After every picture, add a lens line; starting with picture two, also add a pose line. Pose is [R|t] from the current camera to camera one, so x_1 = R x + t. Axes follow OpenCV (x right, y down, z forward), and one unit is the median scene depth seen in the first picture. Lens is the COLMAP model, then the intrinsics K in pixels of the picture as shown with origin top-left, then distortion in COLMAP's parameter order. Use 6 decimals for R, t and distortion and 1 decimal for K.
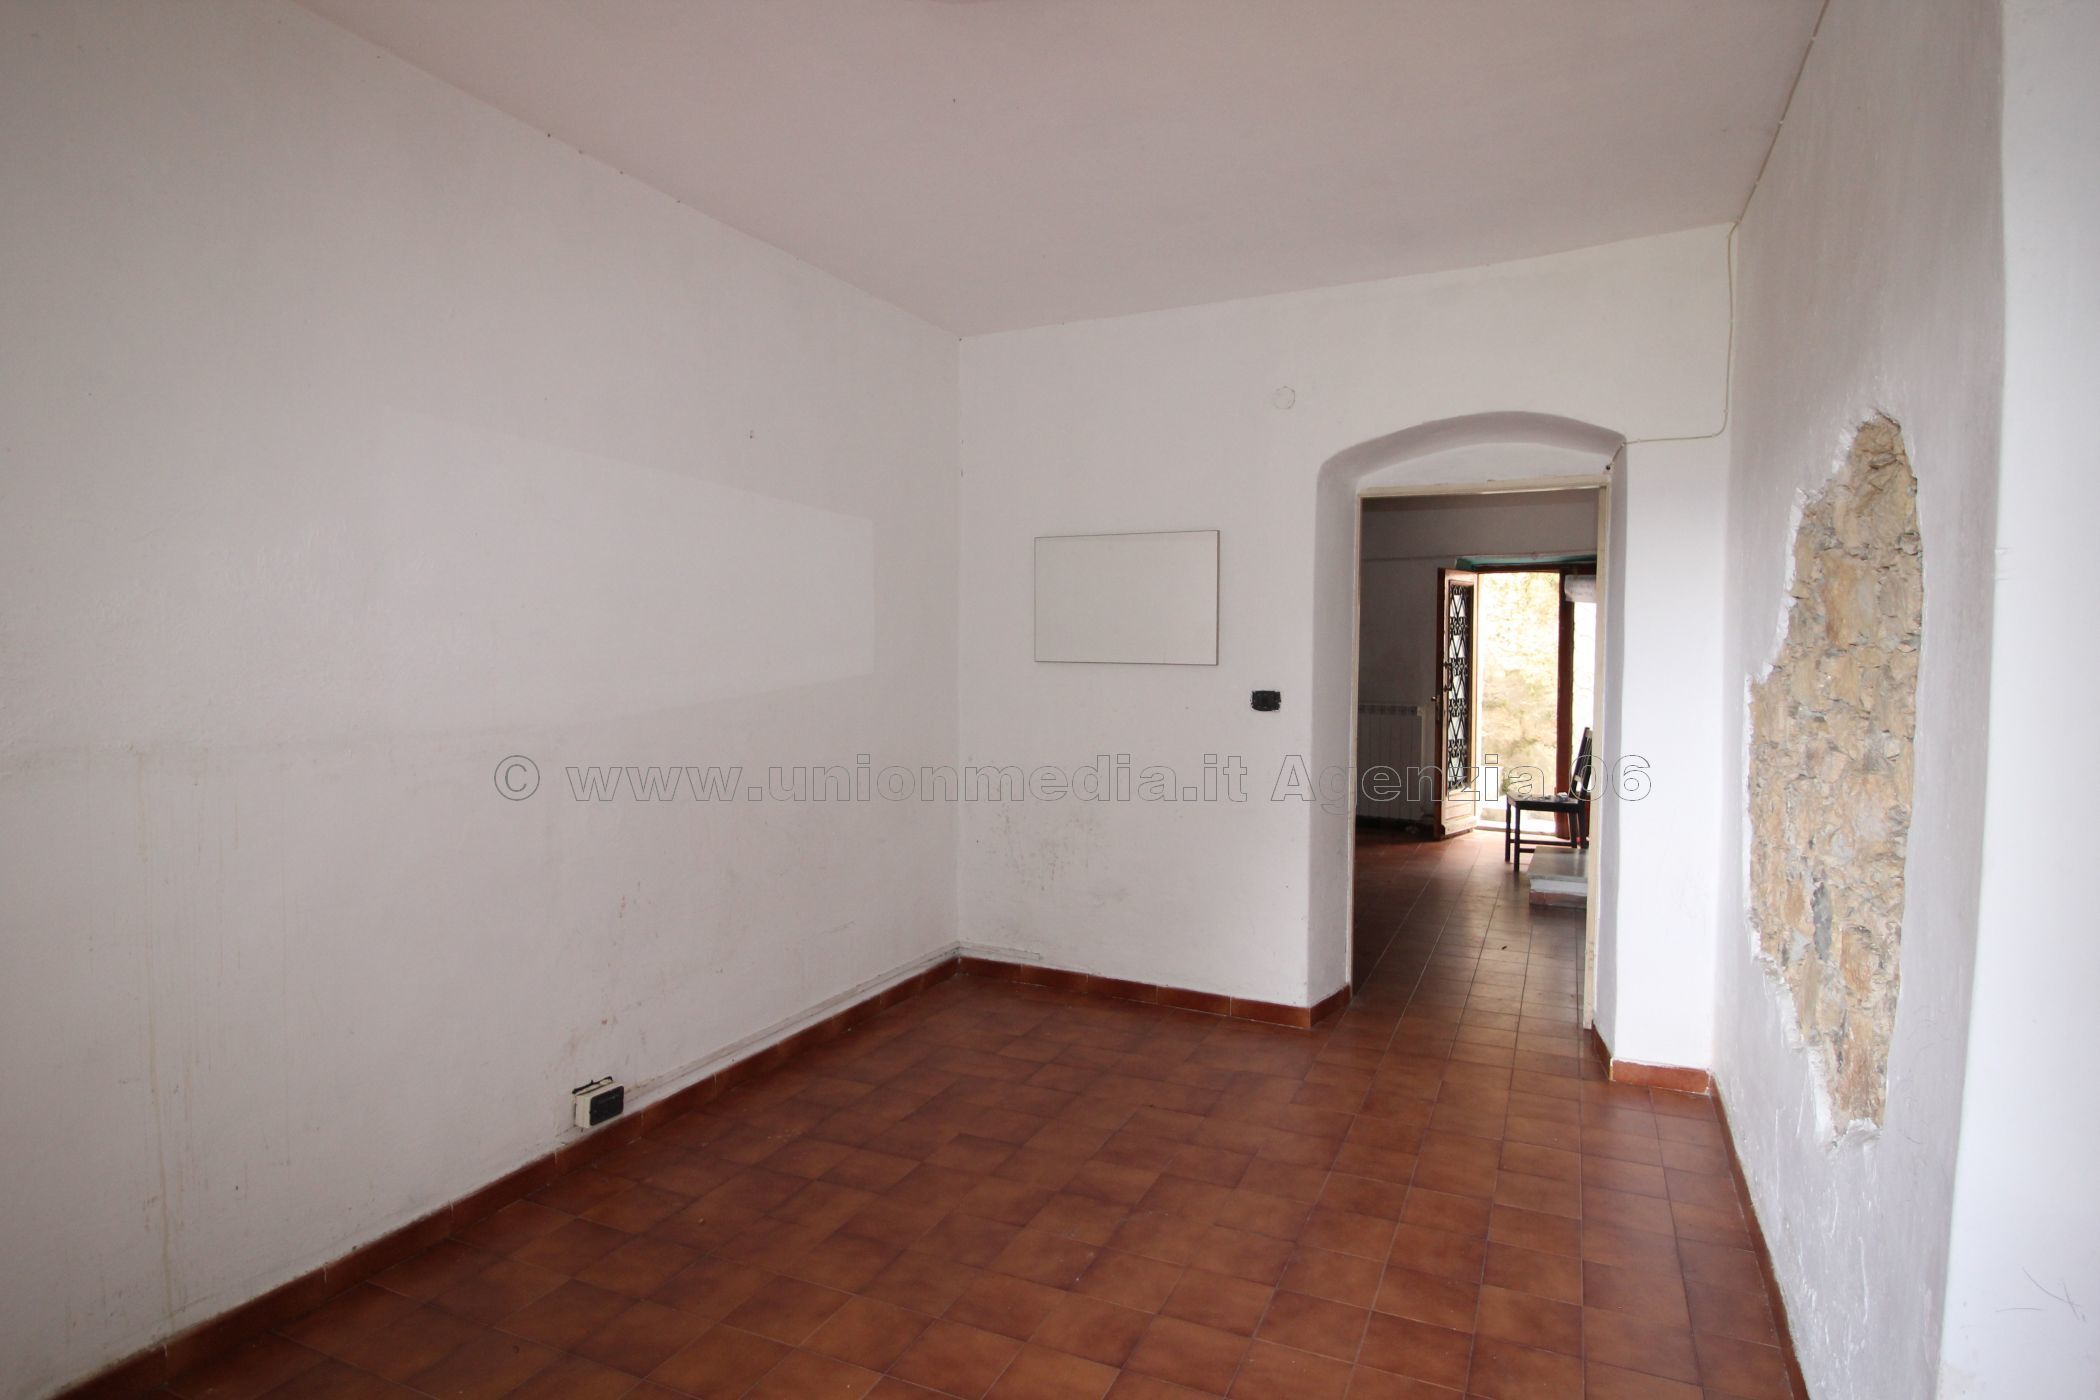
lens RADIAL K [[1090.2, 0, 1025.2], [0, 1090.2, 681.1], [0, 0, 1]] dist [-0.001579, -0.009410]
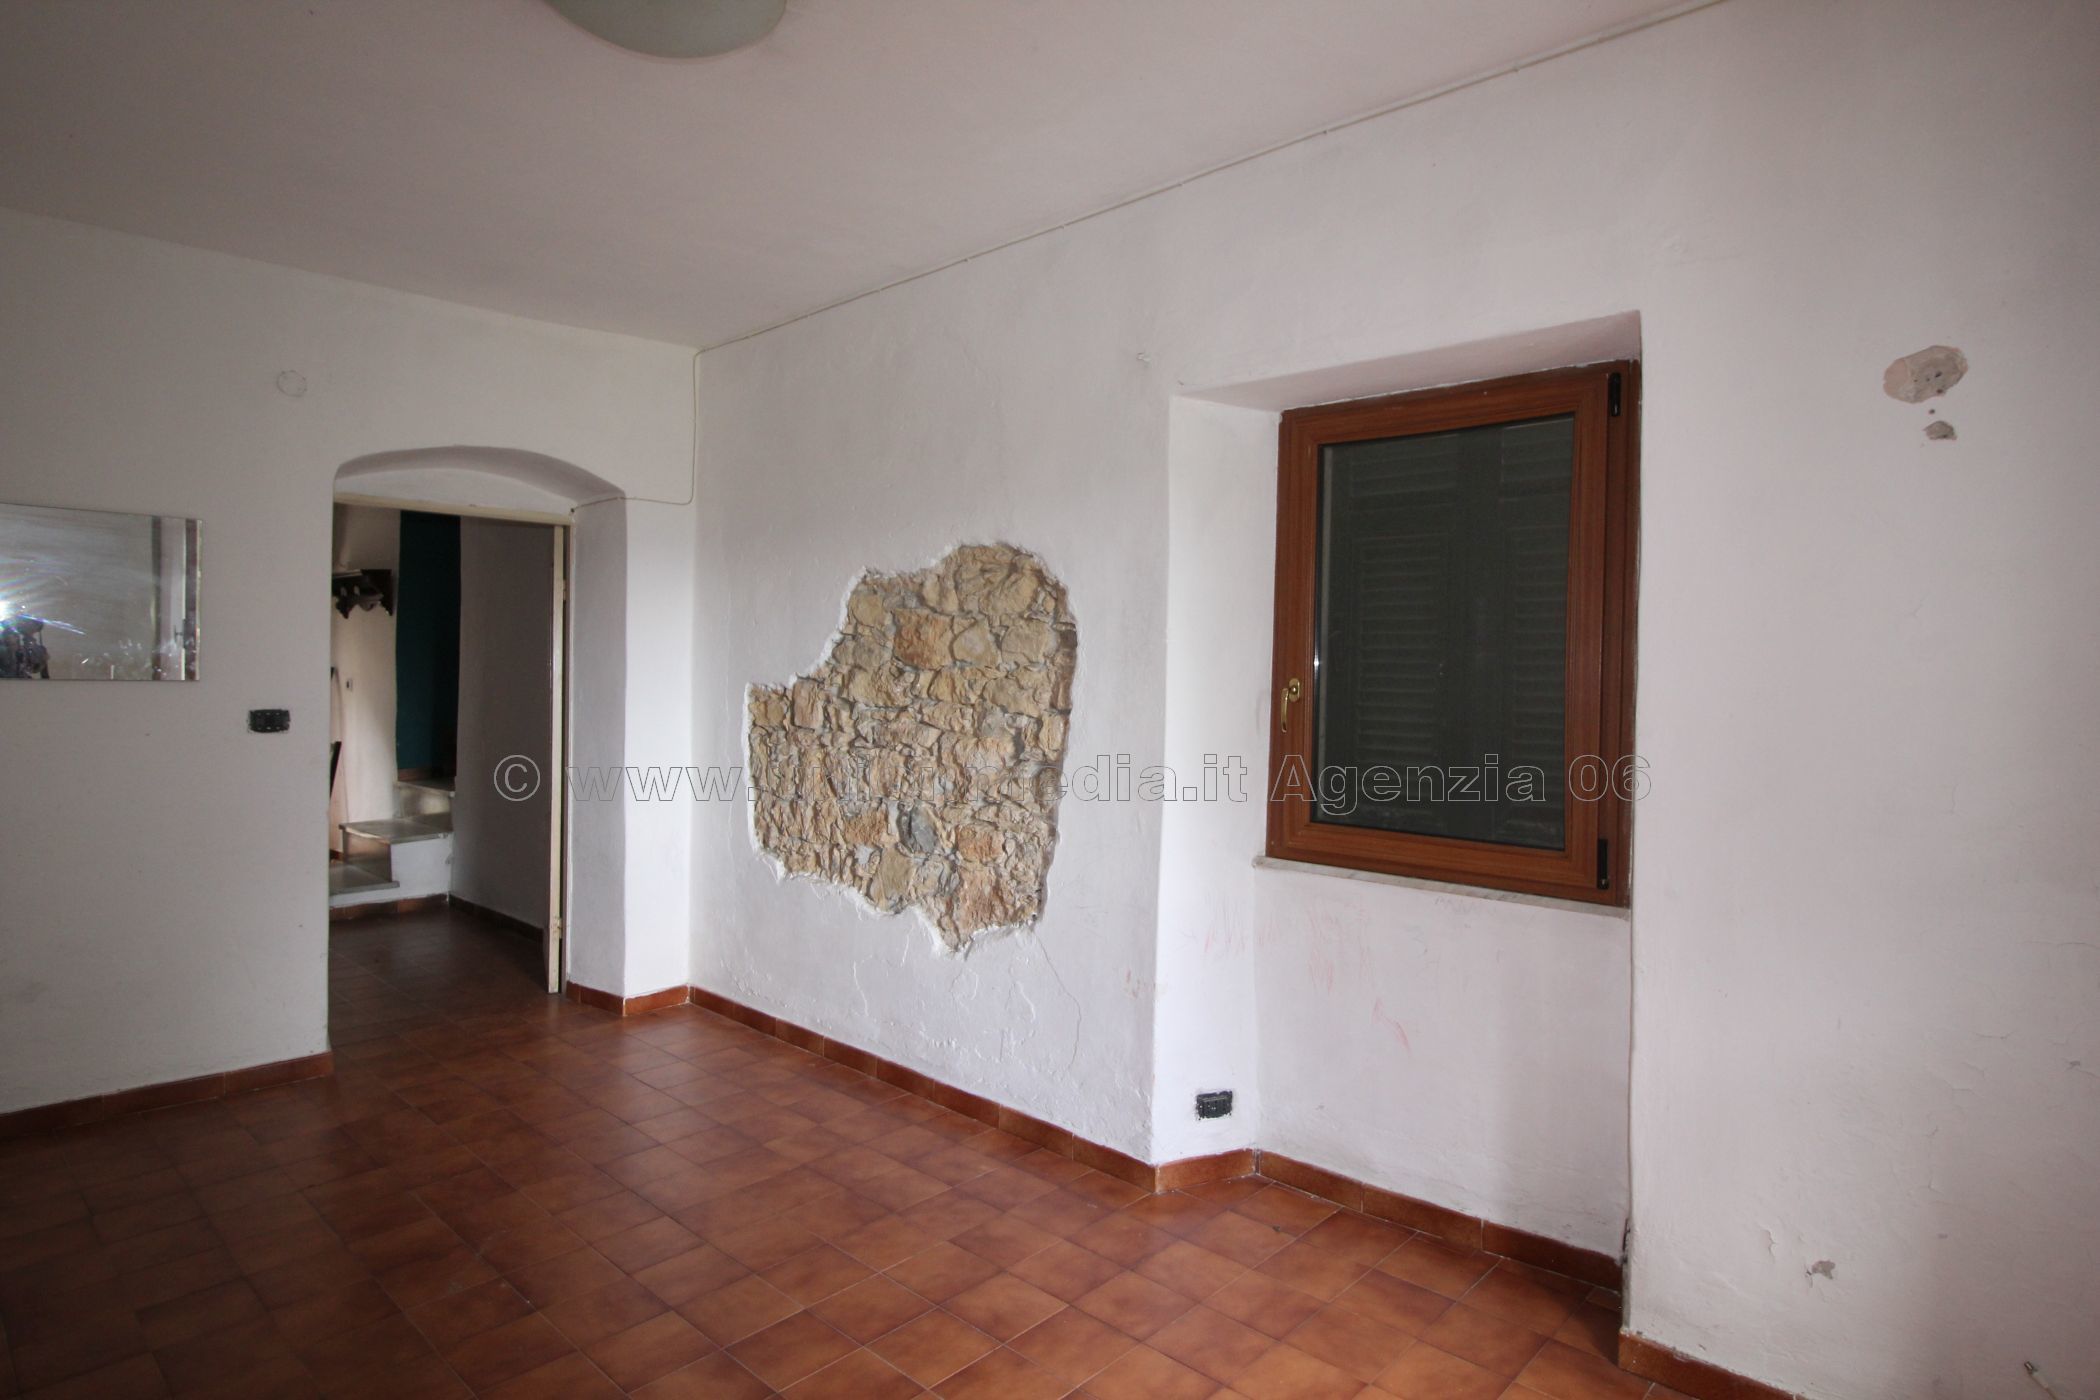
lens RADIAL K [[1090.2, 0, 1025.2], [0, 1090.2, 681.1], [0, 0, 1]] dist [-0.001579, -0.009410]
pose [[0.358203, -0.010565, 0.933584, -0.524020], [0.018351, 0.999822, 0.004273, -0.009068], [-0.933463, 0.015602, 0.358333, 0.157603]]
